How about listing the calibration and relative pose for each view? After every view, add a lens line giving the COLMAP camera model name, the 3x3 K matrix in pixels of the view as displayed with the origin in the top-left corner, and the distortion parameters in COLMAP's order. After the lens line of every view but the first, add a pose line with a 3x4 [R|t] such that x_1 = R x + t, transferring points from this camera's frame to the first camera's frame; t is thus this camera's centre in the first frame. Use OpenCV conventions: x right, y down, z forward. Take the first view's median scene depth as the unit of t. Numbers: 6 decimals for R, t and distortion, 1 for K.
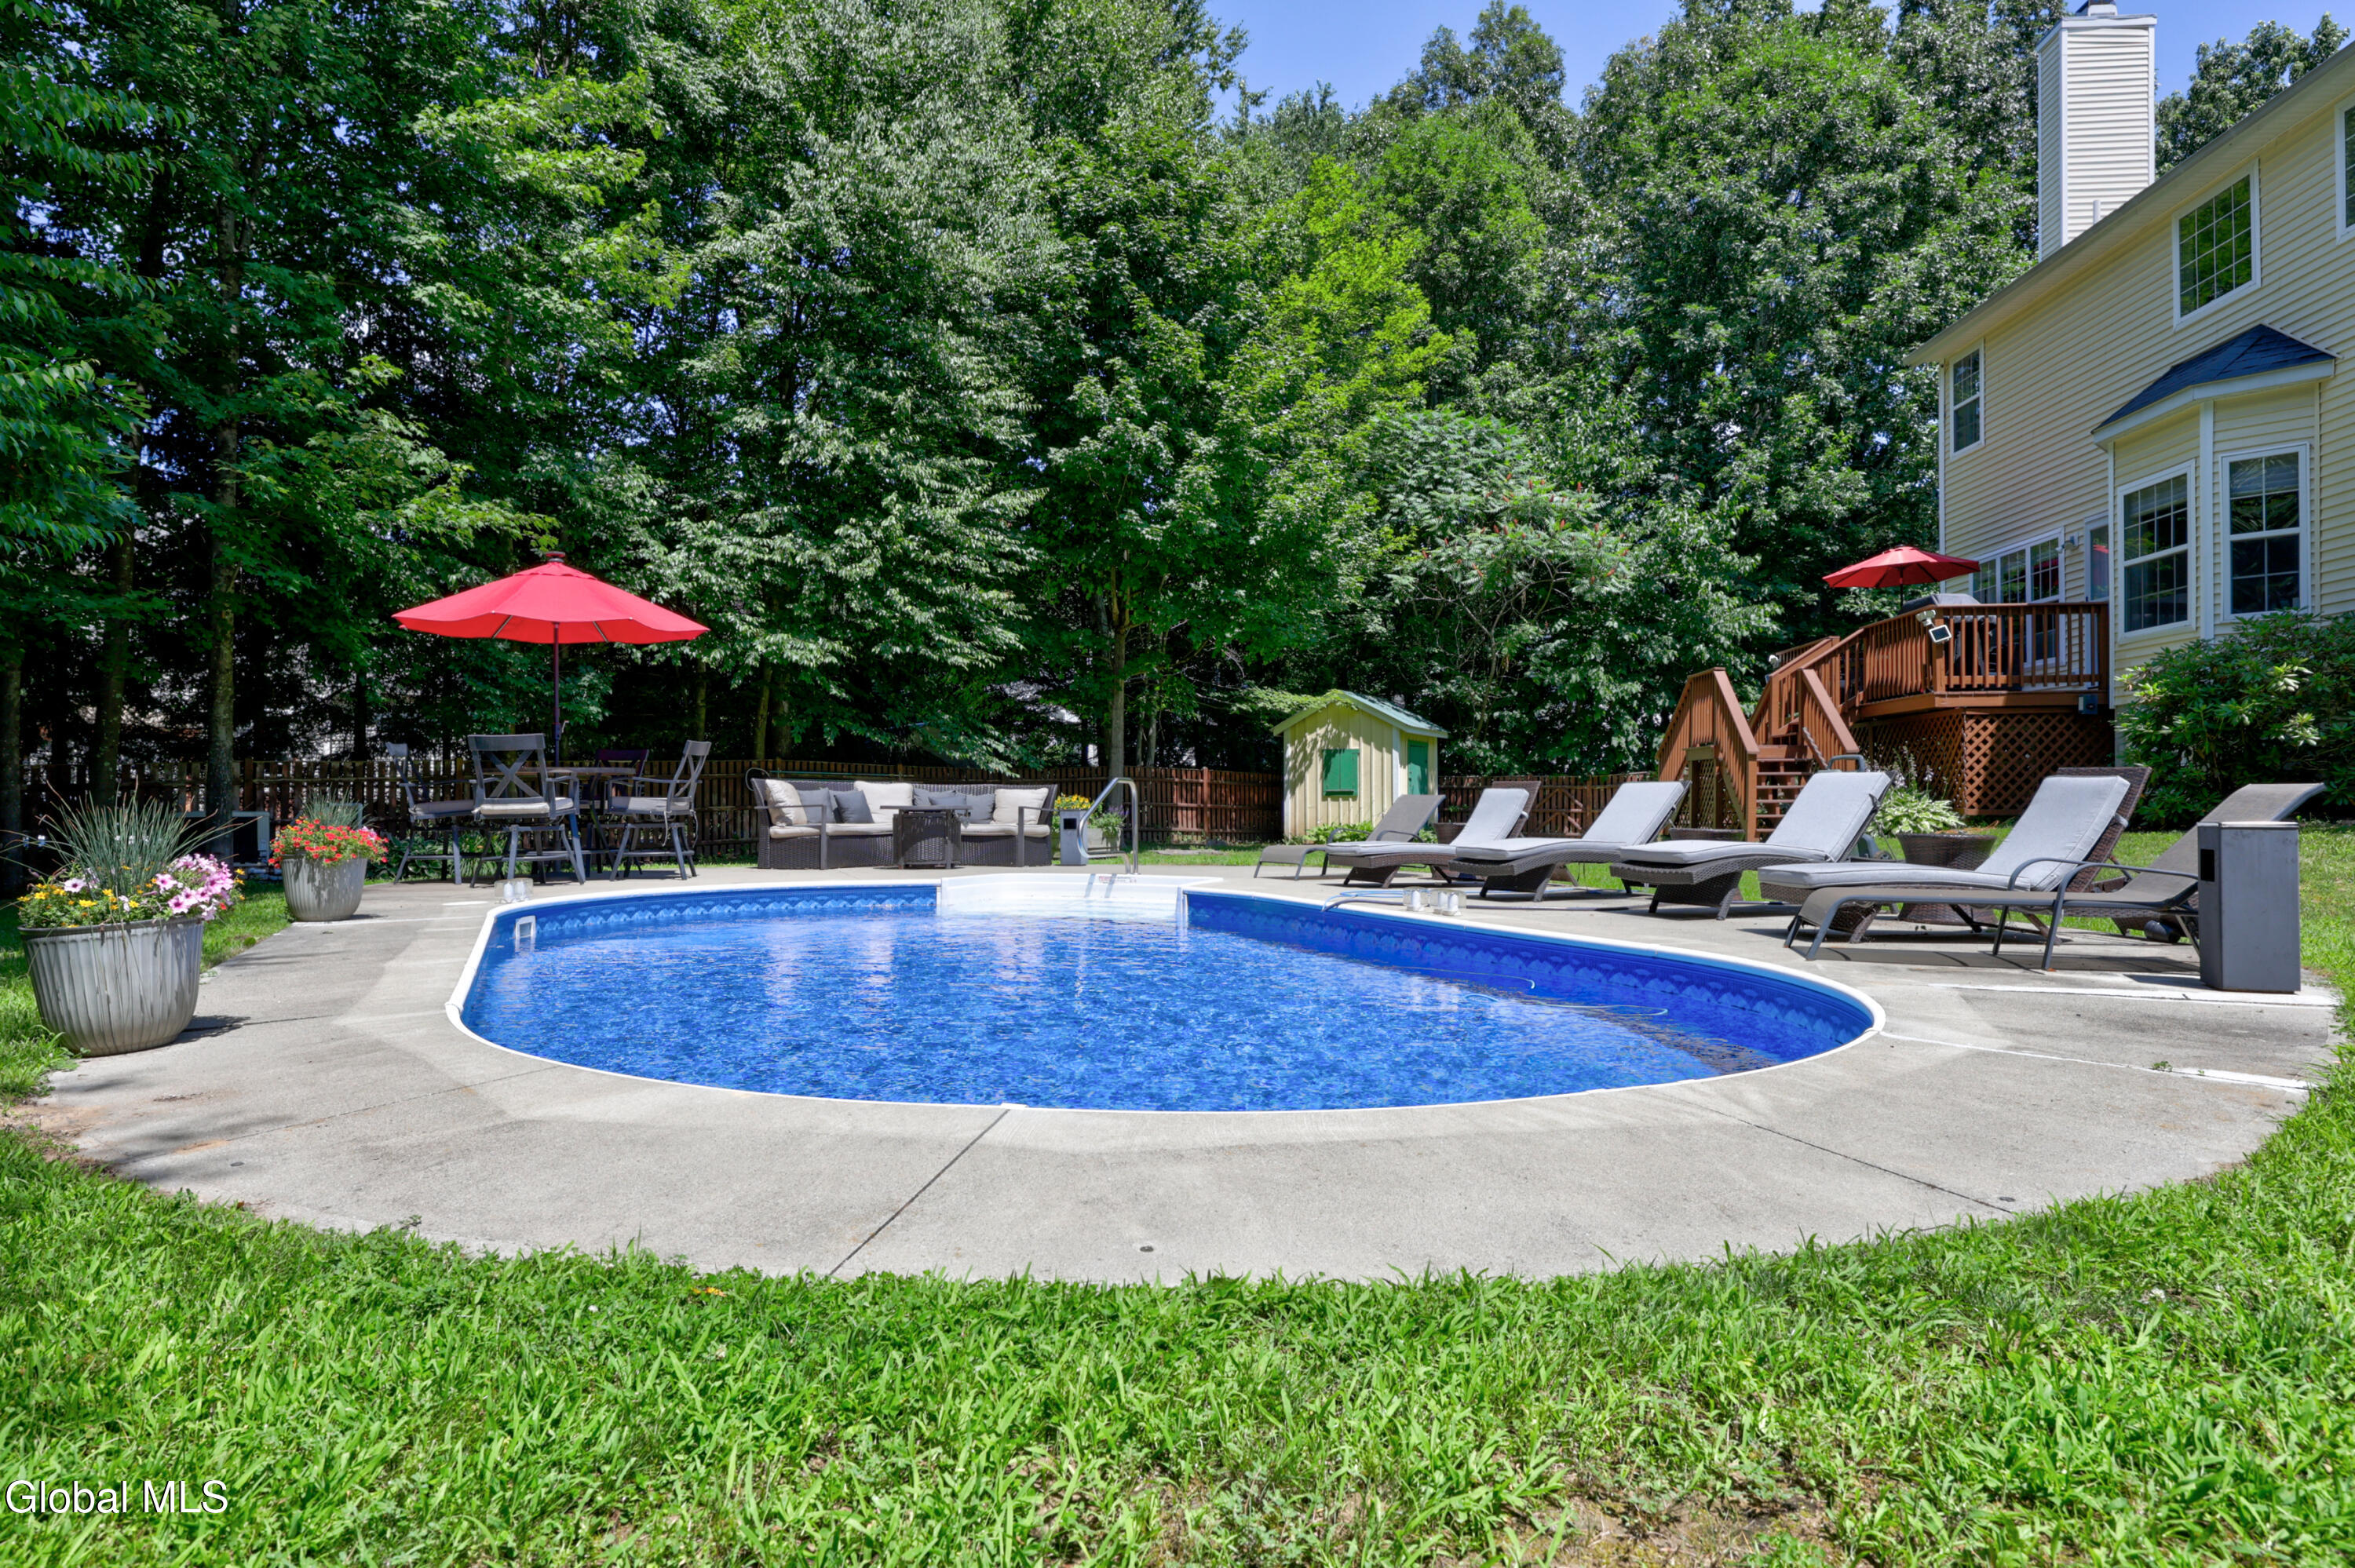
lens RADIAL K [[1281.1, 0, 1167.8], [0, 1281.1, 782.4], [0, 0, 1]] dist [-0.002531, -0.001152]
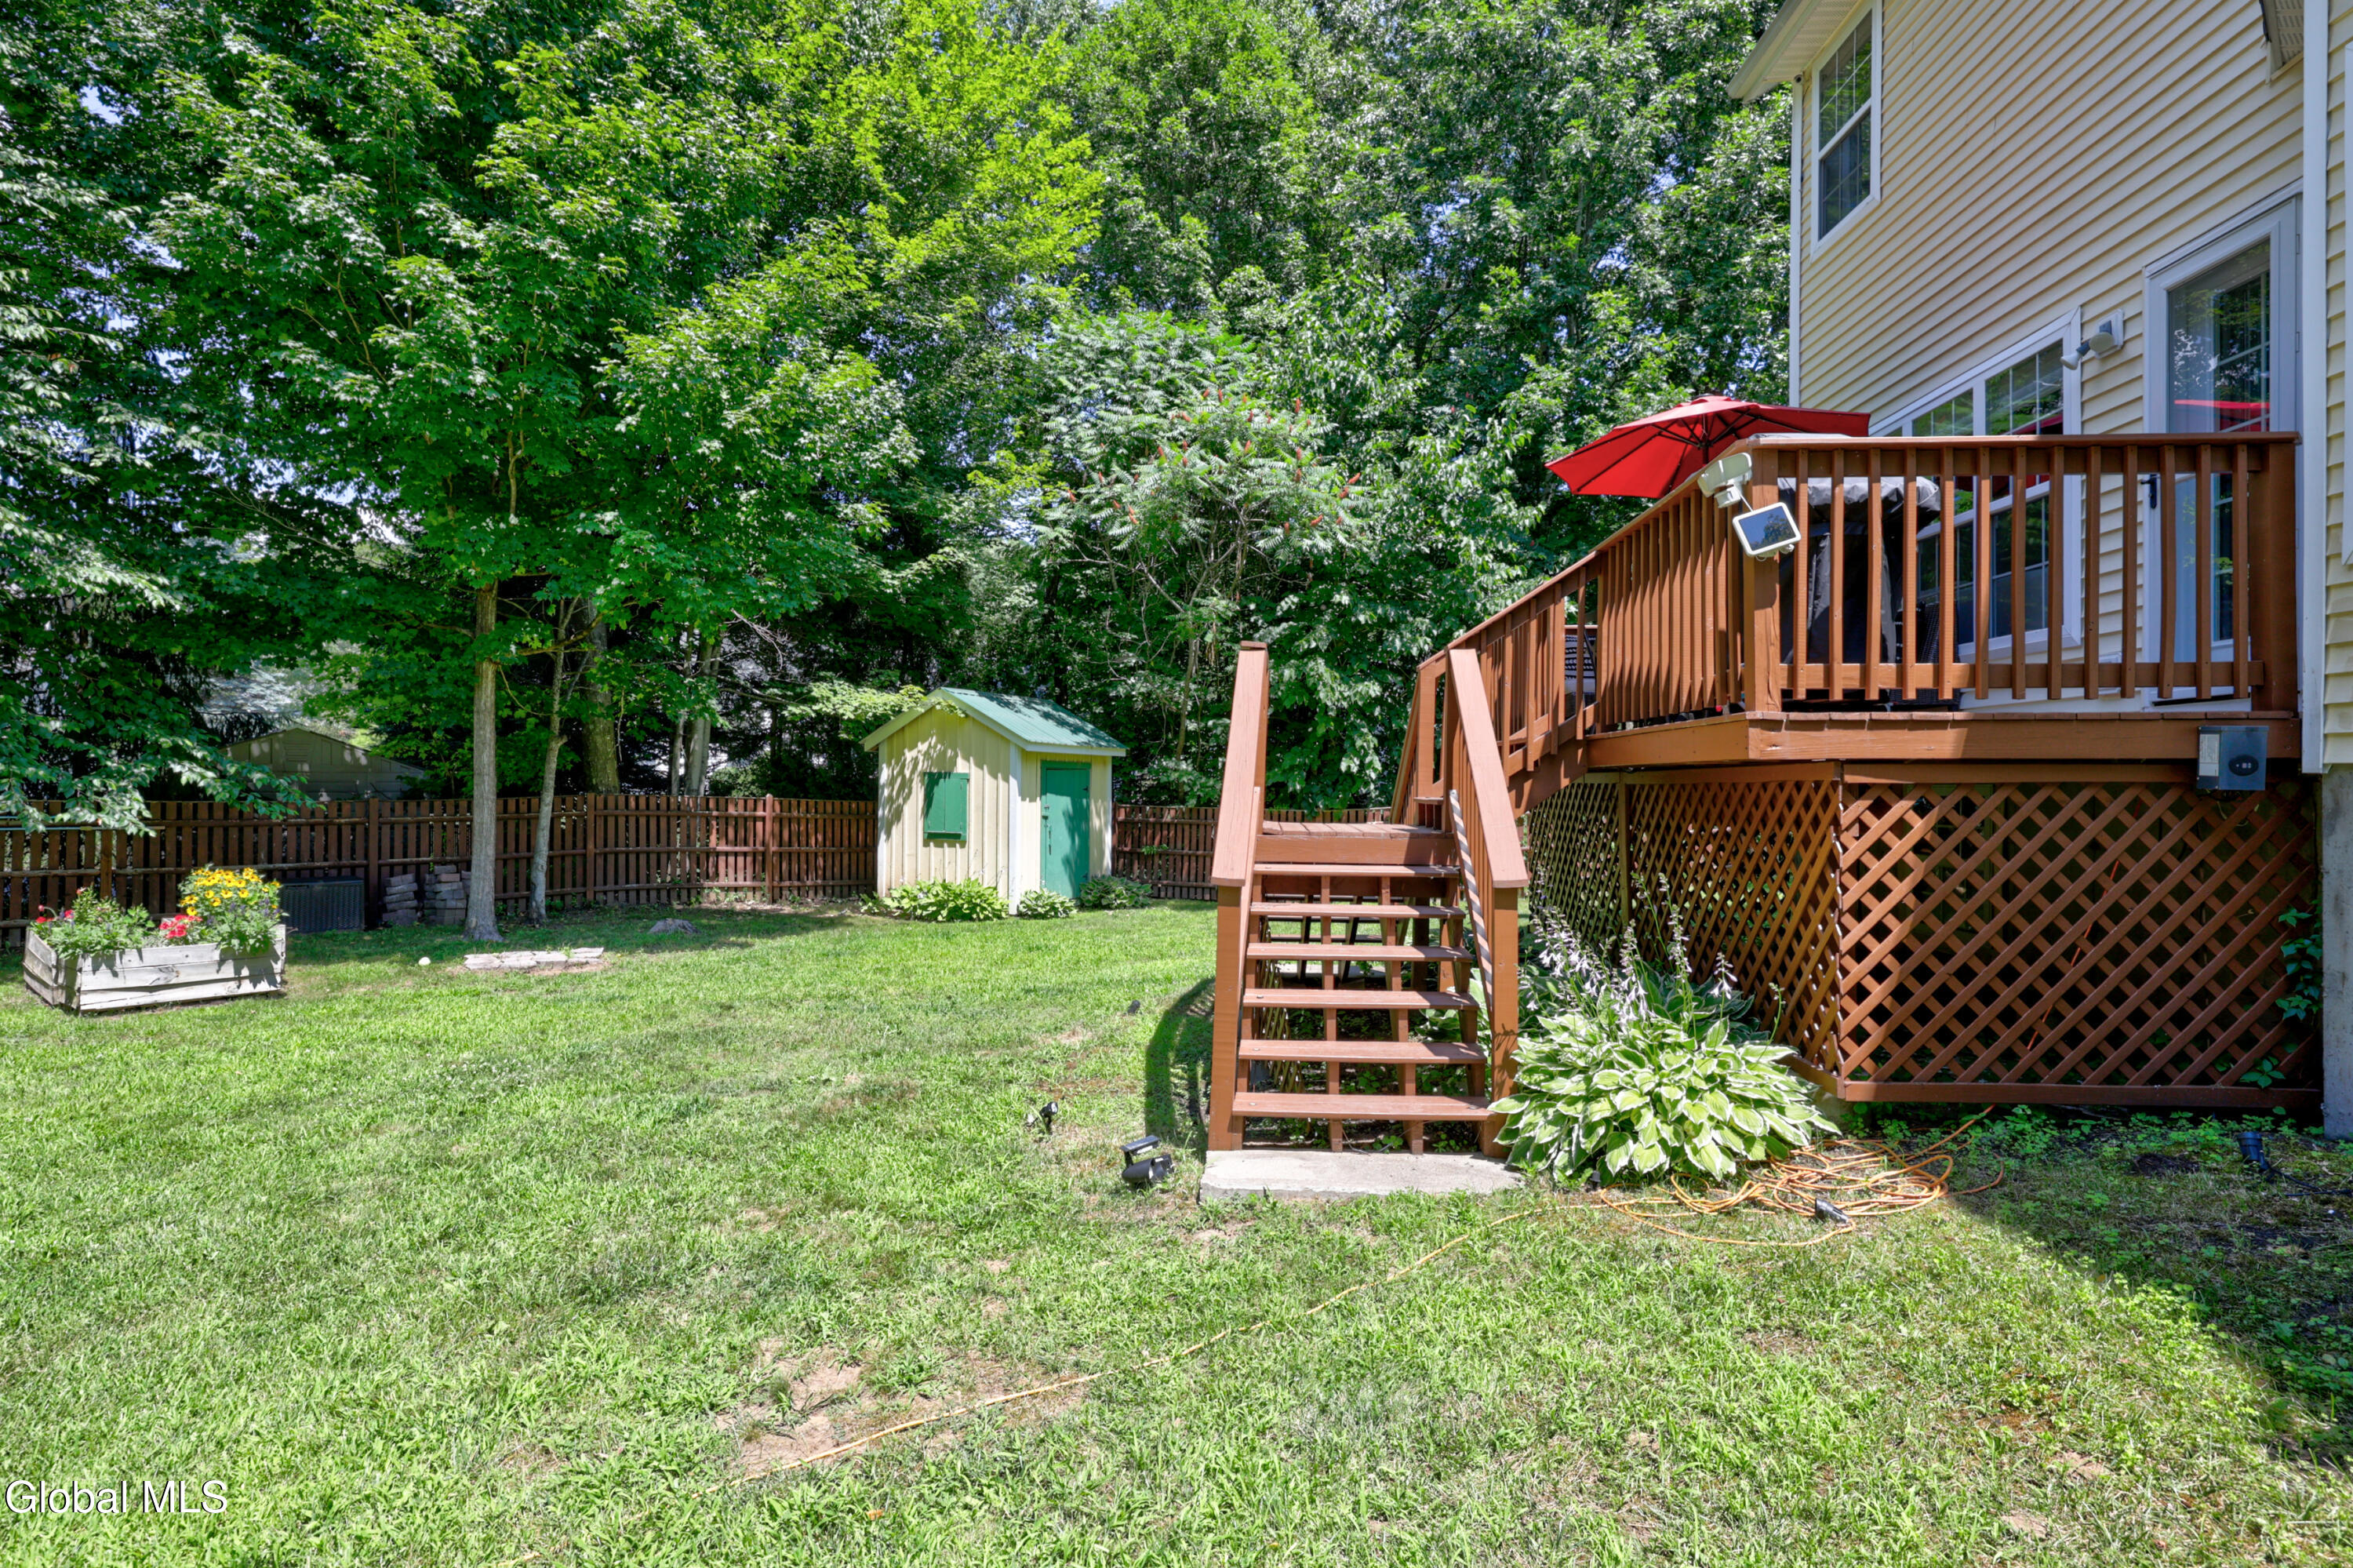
lens RADIAL K [[1101.6, 0, 1185.6], [0, 1101.6, 776.0], [0, 0, 1]] dist [-0.002277, 0.000851]
pose [[0.999425, 0.008875, 0.032720, 0.244066], [-0.009137, 0.999927, 0.007868, -0.030237], [-0.032648, -0.008163, 0.999434, 0.395936]]
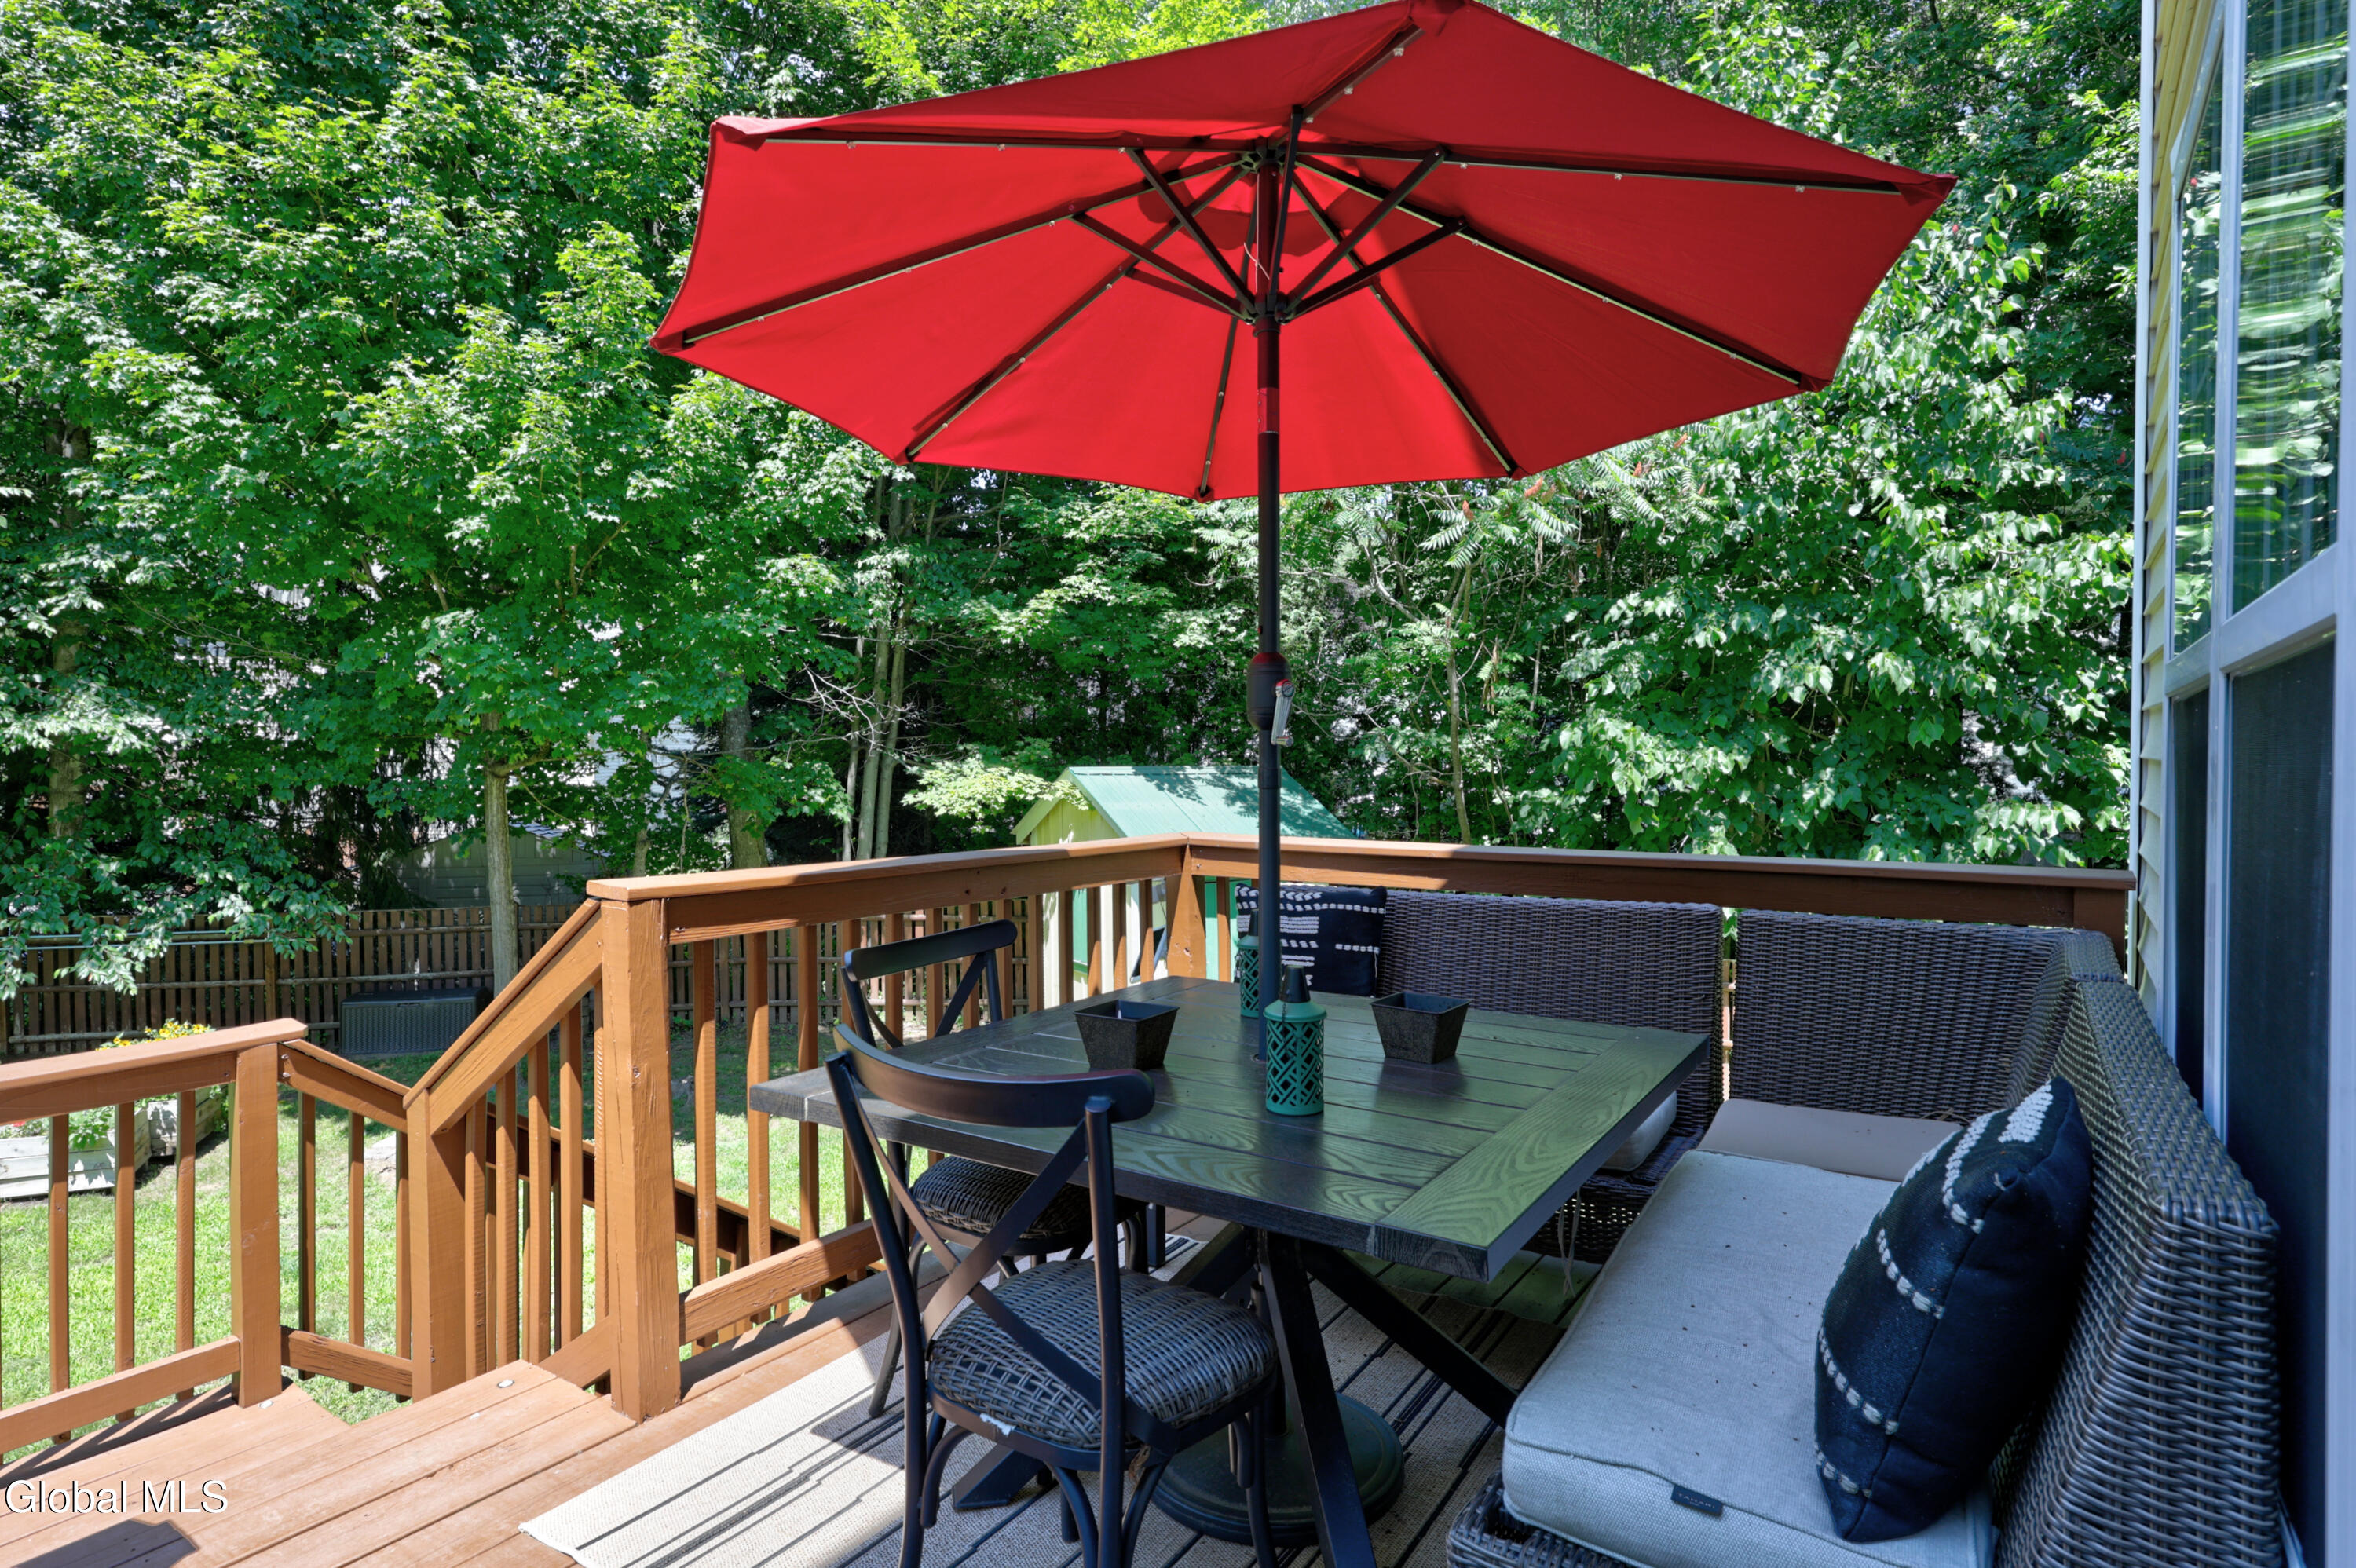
lens RADIAL K [[1251.4, 0, 1180.3], [0, 1251.4, 777.3], [0, 0, 1]] dist [0.000572, -0.001848]
pose [[0.884711, 0.007153, -0.466086, 0.404246], [0.005283, 0.999664, 0.025370, -0.081546], [0.466111, -0.024907, 0.884376, 0.578942]]
